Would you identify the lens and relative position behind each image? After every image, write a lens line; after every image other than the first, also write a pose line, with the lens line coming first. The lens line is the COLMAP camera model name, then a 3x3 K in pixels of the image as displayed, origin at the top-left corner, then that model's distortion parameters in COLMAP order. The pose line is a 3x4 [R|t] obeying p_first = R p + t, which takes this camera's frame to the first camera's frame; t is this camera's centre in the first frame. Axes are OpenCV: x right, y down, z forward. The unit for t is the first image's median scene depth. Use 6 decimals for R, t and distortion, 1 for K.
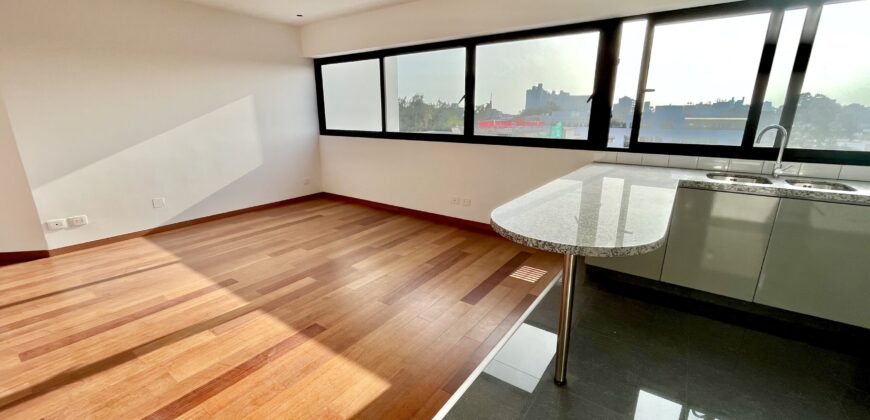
lens RADIAL K [[353.9, 0, 431.0], [0, 353.9, 210.8], [0, 0, 1]] dist [-0.000096, -0.000180]
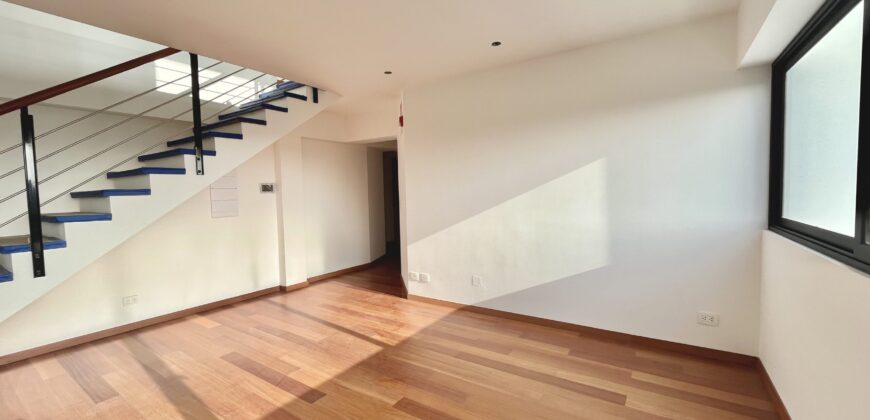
lens RADIAL K [[353.9, 0, 431.0], [0, 353.9, 210.8], [0, 0, 1]] dist [-0.000096, -0.000180]
pose [[0.031495, 0.056433, -0.997910, 0.182200], [-0.243773, 0.968689, 0.047087, -0.268674], [0.969321, 0.241780, 0.044266, 0.991767]]
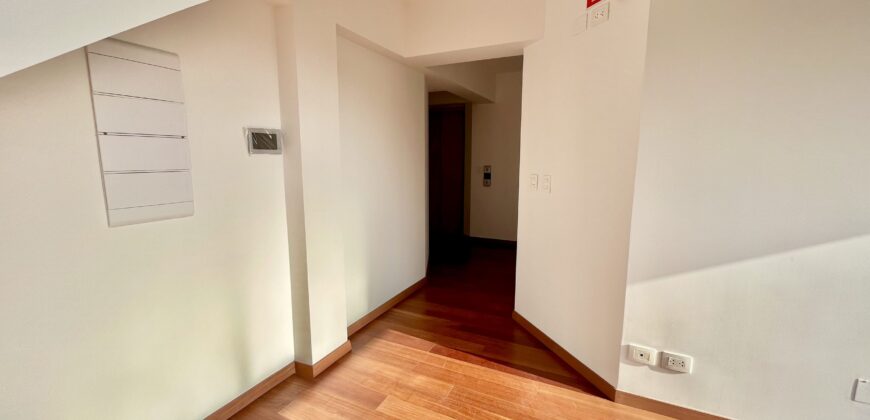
lens RADIAL K [[353.9, 0, 431.0], [0, 353.9, 210.8], [0, 0, 1]] dist [-0.000096, -0.000180]
pose [[0.165045, 0.149243, -0.974929, -0.647605], [-0.261492, 0.959732, 0.102649, -0.149715], [0.950990, 0.237994, 0.197425, 0.561444]]
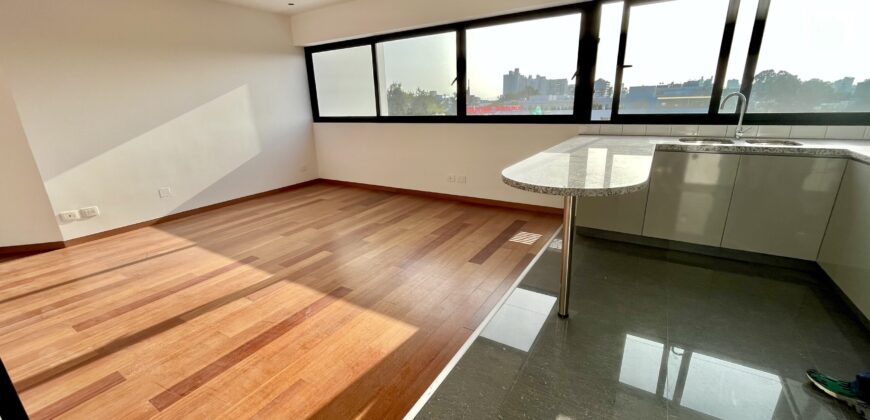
lens RADIAL K [[353.9, 0, 431.0], [0, 353.9, 210.8], [0, 0, 1]] dist [-0.000096, -0.000180]
pose [[0.997727, -0.048238, 0.047063, -0.062658], [0.046775, 0.998402, 0.031719, 0.042756], [-0.048517, -0.029445, 0.998388, -0.079624]]
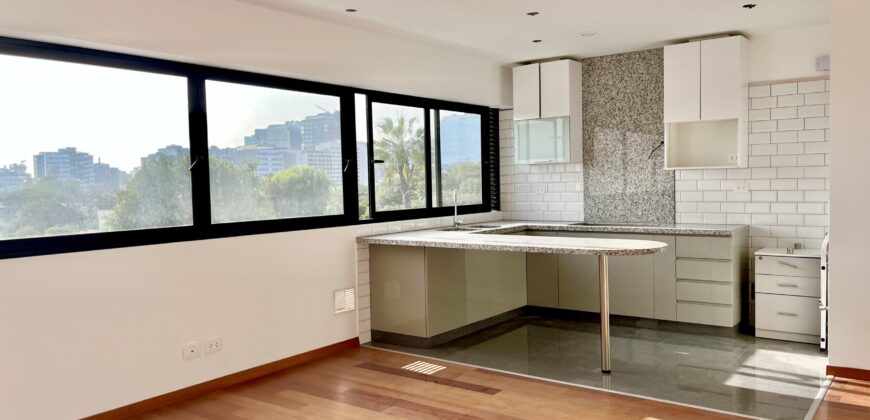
lens RADIAL K [[646.9, 0, 423.4], [0, 646.9, 209.5], [0, 0, 1]] dist [0.058272, -0.072650]
pose [[0.036098, -0.042203, 0.998457, -1.168715], [0.291350, 0.956150, 0.029881, -0.212293], [-0.955935, 0.289822, 0.046811, 0.779986]]
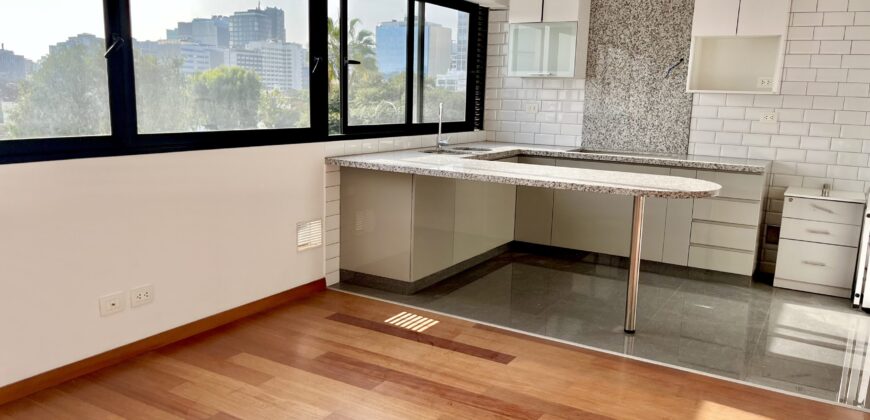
lens RADIAL K [[650.1, 0, 435.0], [0, 650.1, 210.0], [0, 0, 1]] dist [0.057462, -0.070394]
pose [[-0.076911, -0.177875, 0.981043, -0.875256], [0.239533, 0.951843, 0.191360, -0.244224], [-0.967837, 0.249710, -0.030601, 0.892405]]
